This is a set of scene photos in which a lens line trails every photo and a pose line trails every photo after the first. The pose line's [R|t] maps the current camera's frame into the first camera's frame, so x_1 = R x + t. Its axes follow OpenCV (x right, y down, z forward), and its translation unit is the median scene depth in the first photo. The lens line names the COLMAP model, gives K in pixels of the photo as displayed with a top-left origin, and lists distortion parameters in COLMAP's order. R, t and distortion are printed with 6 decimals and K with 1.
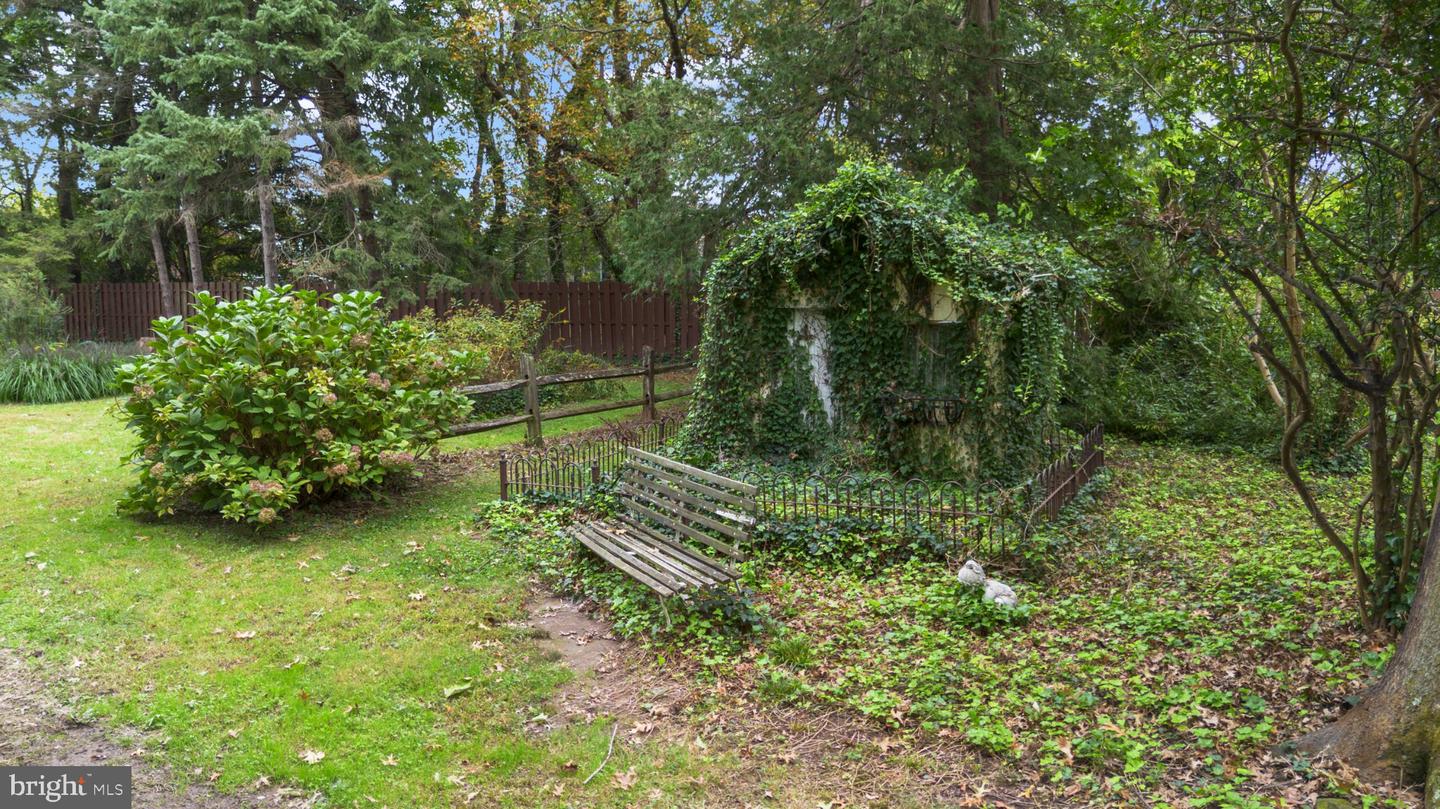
lens RADIAL K [[1023.9, 0, 712.9], [0, 1023.9, 410.1], [0, 0, 1]] dist [0.071115, -0.056738]
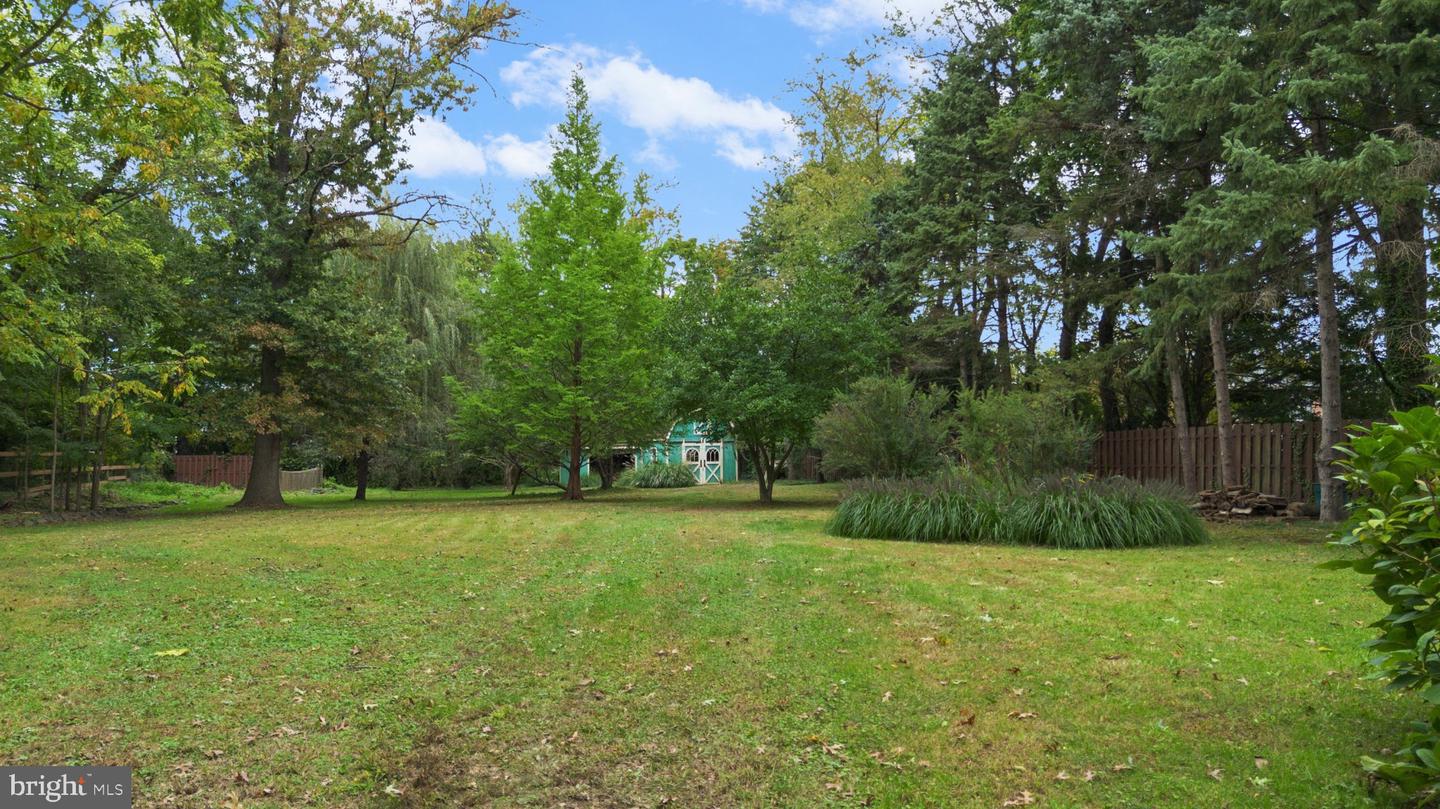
lens RADIAL K [[1023.9, 0, 712.9], [0, 1023.9, 410.1], [0, 0, 1]] dist [0.071115, -0.056738]
pose [[0.658346, -0.033805, -0.751956, -0.220985], [-0.095053, 0.987260, -0.127604, 0.015305], [0.746689, 0.155483, 0.646746, 0.268629]]
